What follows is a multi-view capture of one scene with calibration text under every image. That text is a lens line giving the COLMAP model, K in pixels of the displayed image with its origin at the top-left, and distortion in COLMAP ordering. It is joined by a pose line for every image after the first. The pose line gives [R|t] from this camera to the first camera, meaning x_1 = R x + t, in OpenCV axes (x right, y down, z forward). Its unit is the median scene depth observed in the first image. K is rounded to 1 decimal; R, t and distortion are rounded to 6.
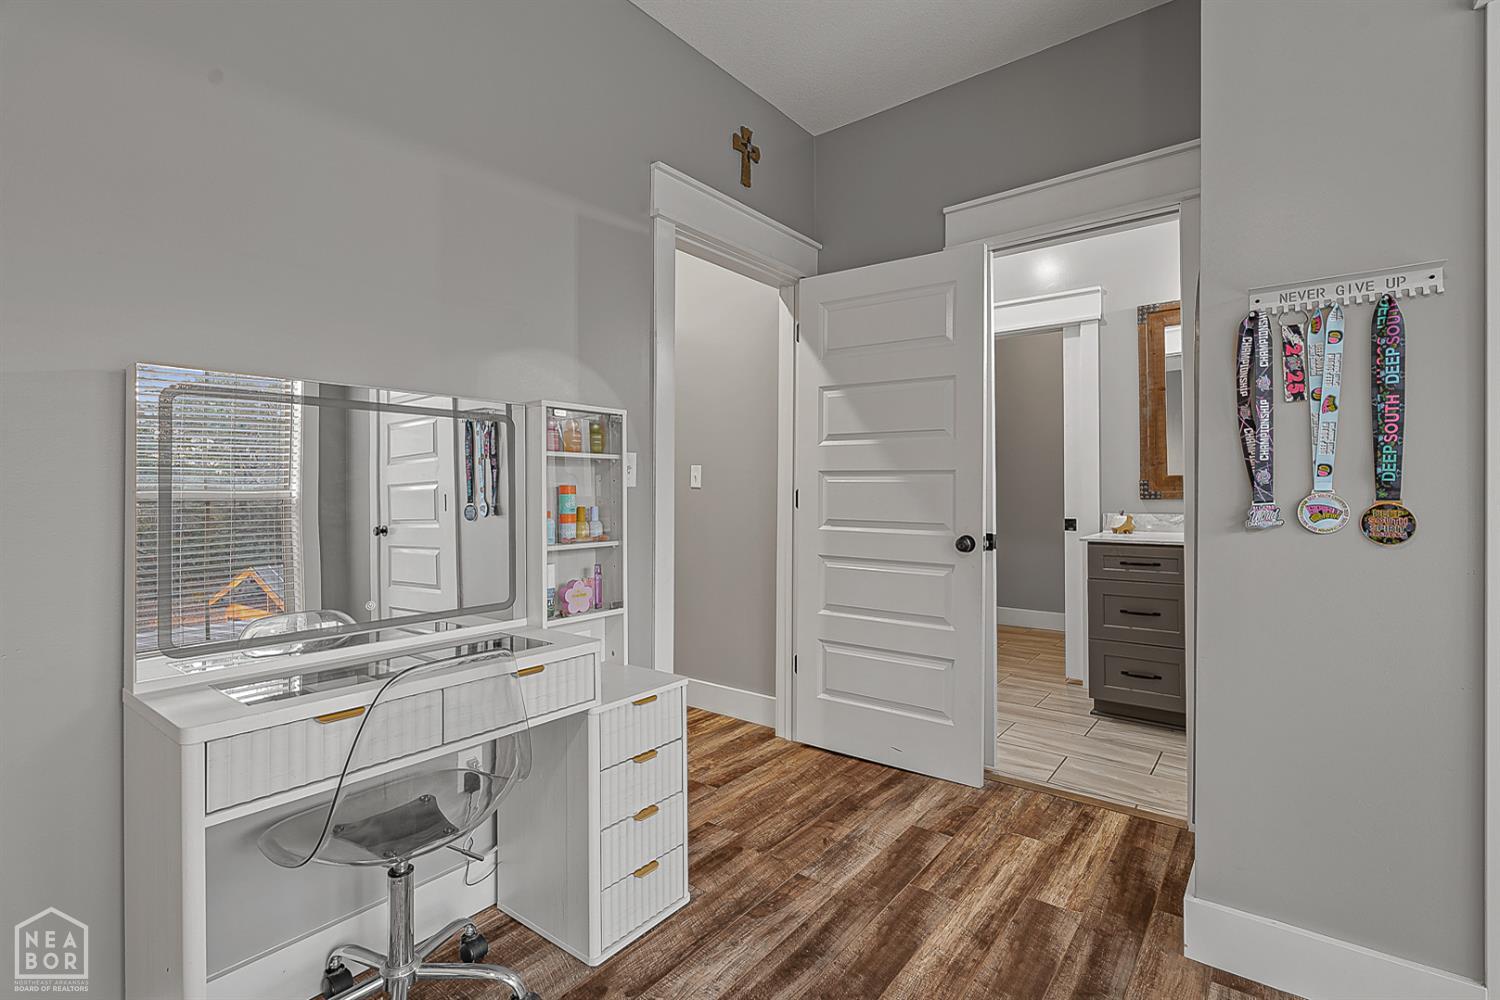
lens RADIAL K [[692.9, 0, 752.0], [0, 692.9, 489.8], [0, 0, 1]] dist [-0.005873, 0.001900]
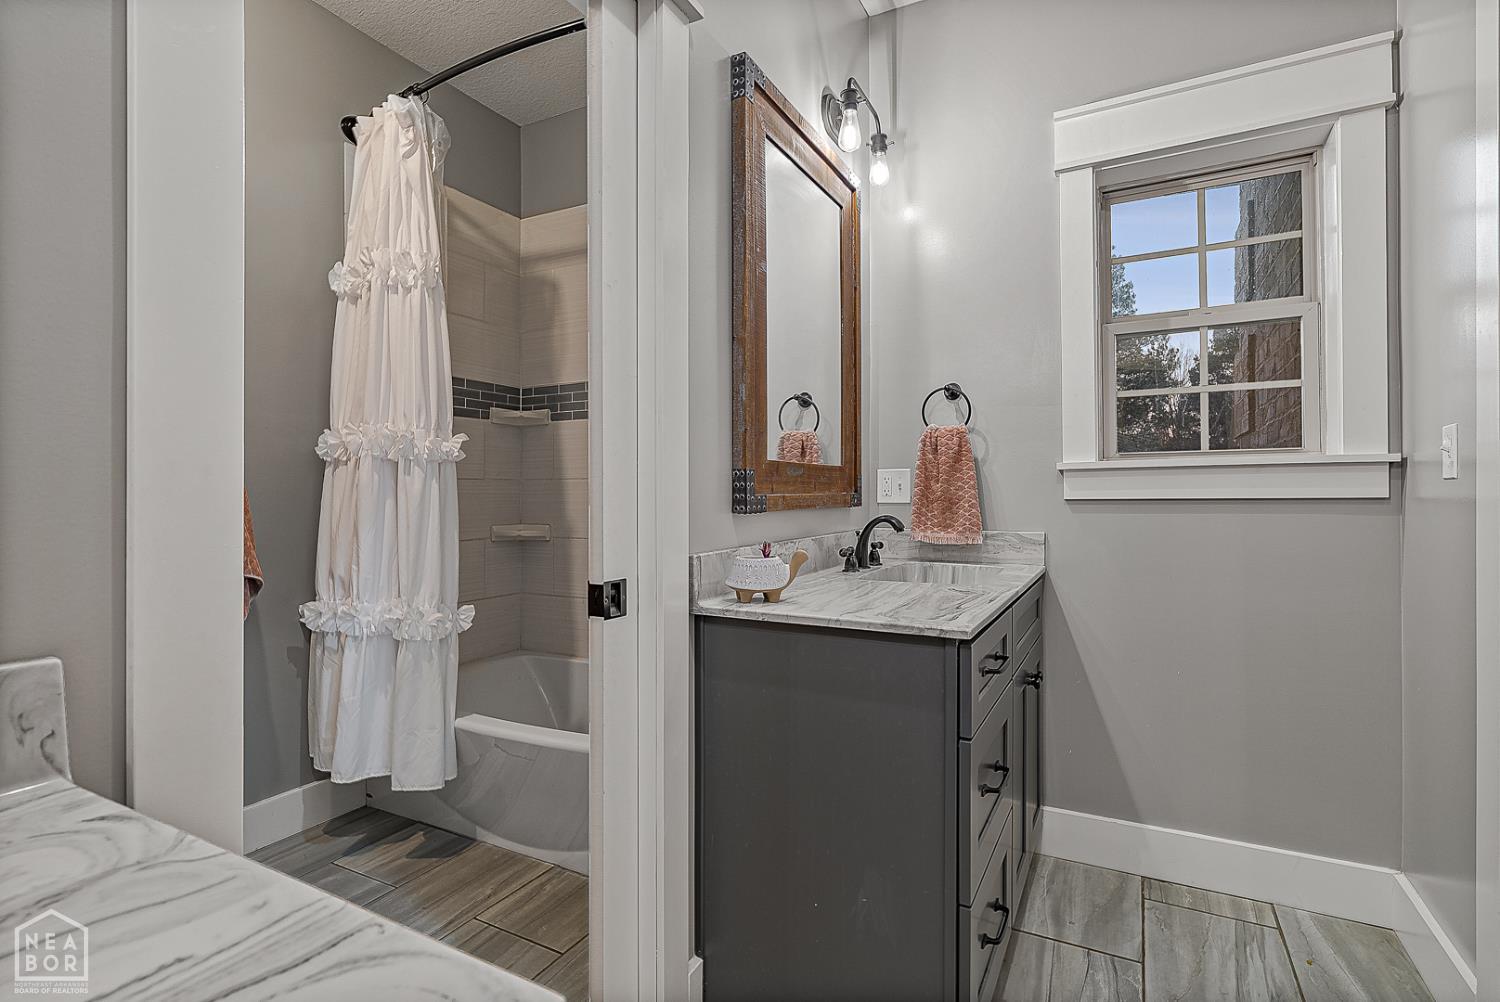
lens RADIAL K [[734.8, 0, 741.4], [0, 734.8, 494.1], [0, 0, 1]] dist [-0.002076, -0.000284]
pose [[-0.147128, 0.001275, 0.989117, 0.123391], [0.009592, 0.999954, 0.000138, 0.001089], [-0.989071, 0.009508, -0.147134, 1.134099]]
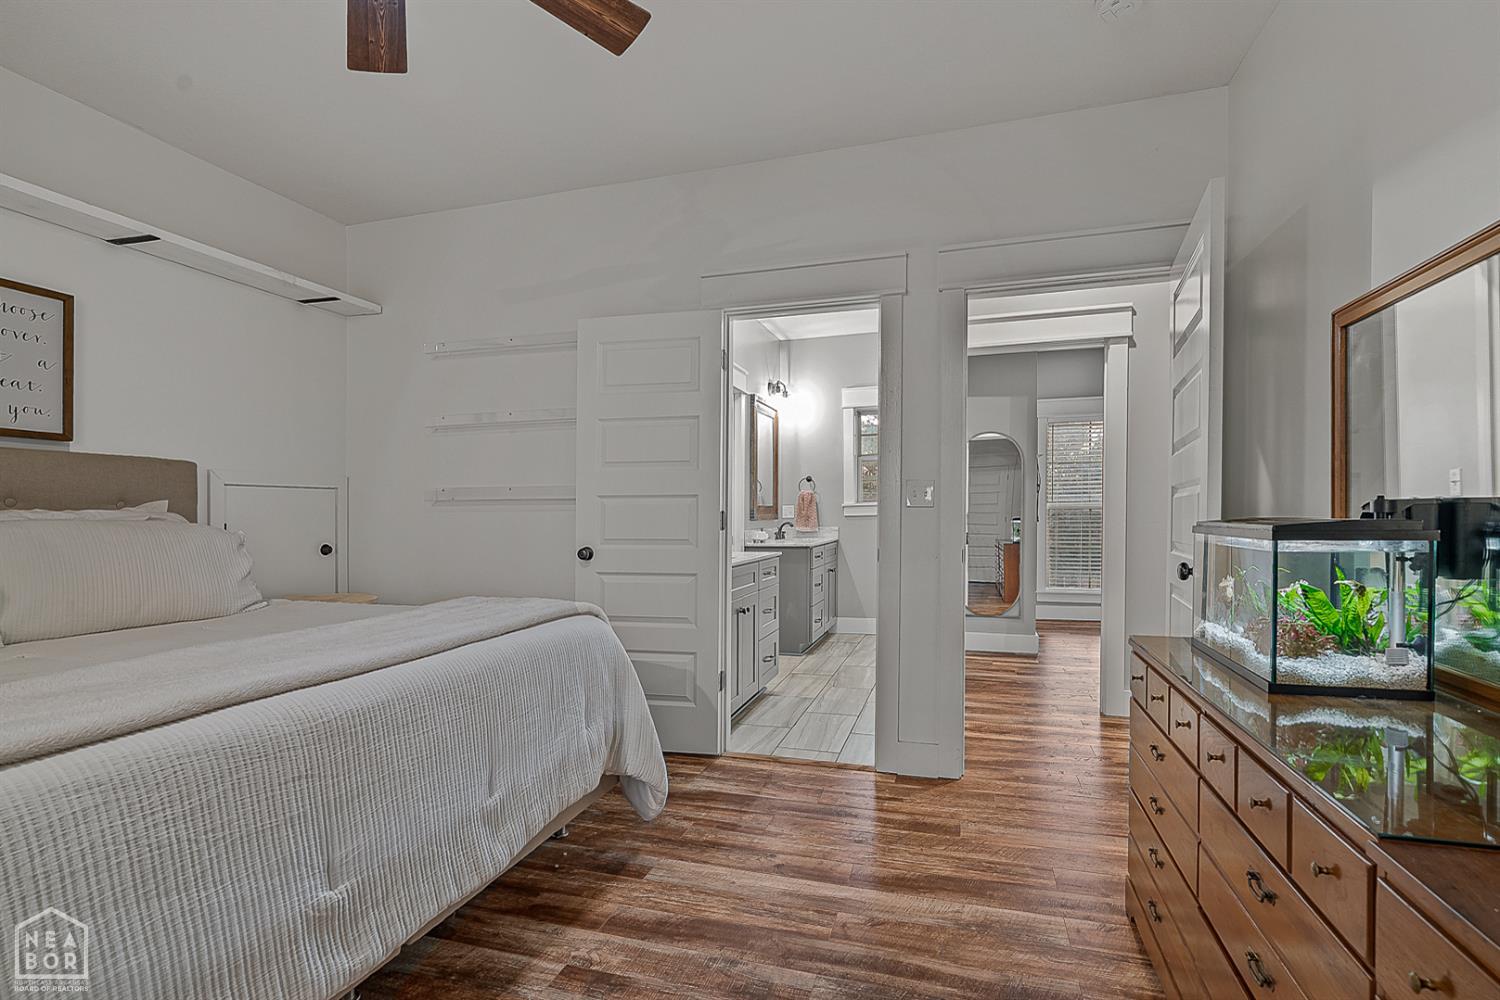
lens RADIAL K [[692.9, 0, 758.7], [0, 692.9, 507.4], [0, 0, 1]] dist [-0.005873, 0.001900]
pose [[-0.352133, 0.009052, 0.935906, -1.018586], [0.012658, 0.999908, -0.004908, -0.009855], [-0.935864, 0.010118, -0.352216, 1.664850]]
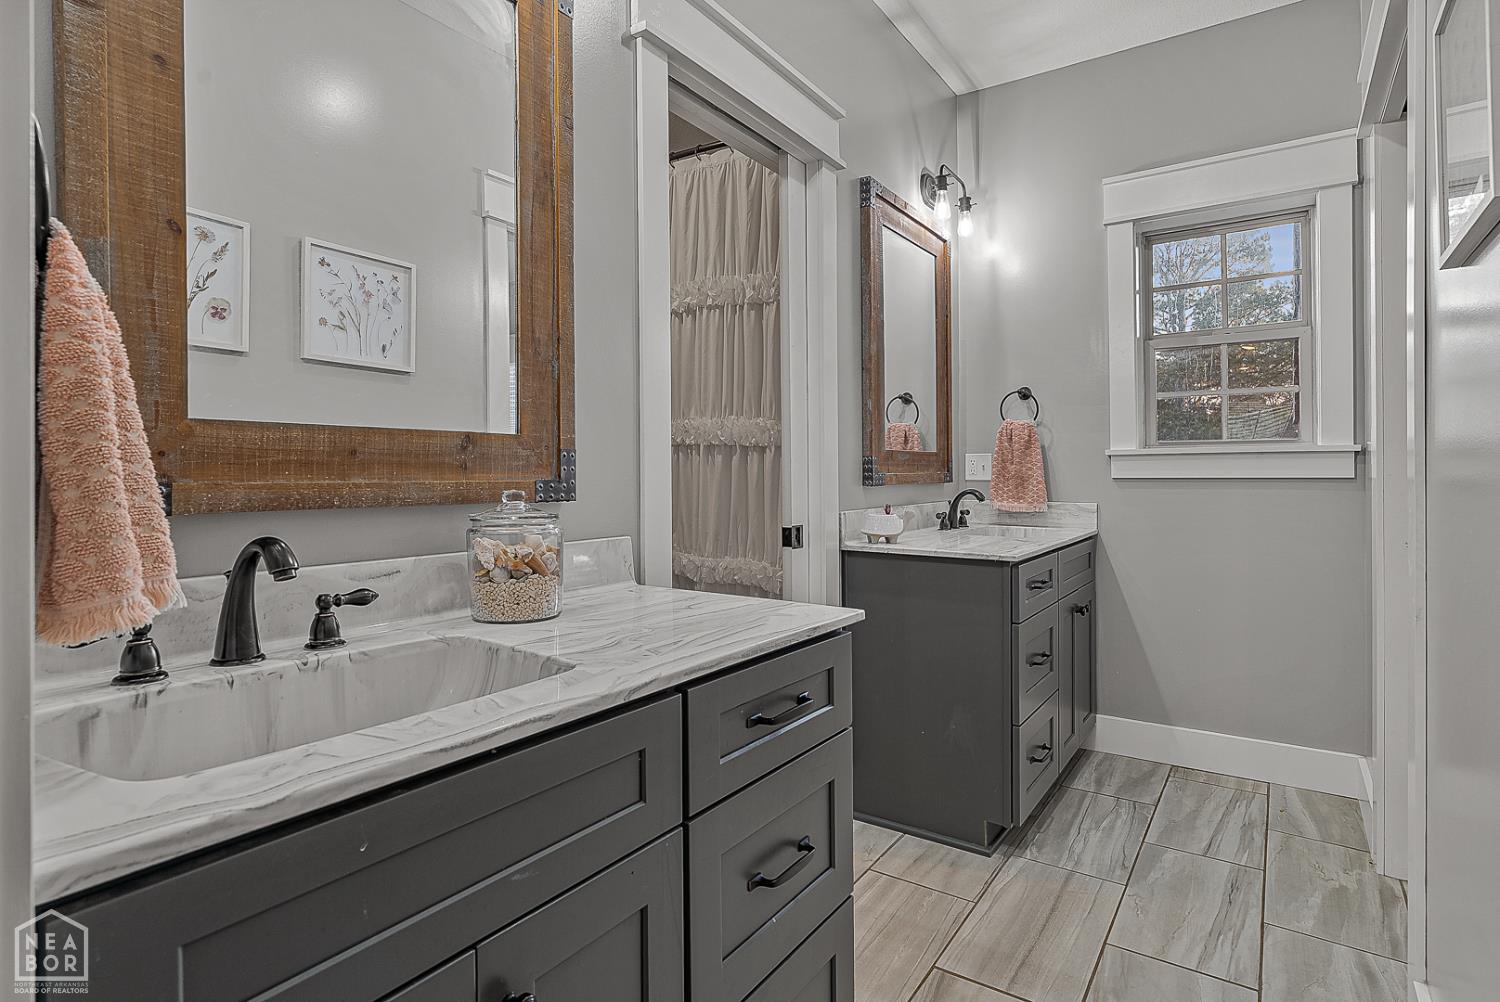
lens RADIAL K [[770.8, 0, 753.9], [0, 770.8, 445.4], [0, 0, 1]] dist [0.001341, -0.000769]
pose [[-0.051815, 0.035750, 0.998017, -0.158711], [0.006184, 0.999351, -0.035476, 0.000182], [-0.998638, 0.004333, -0.052002, 1.218077]]
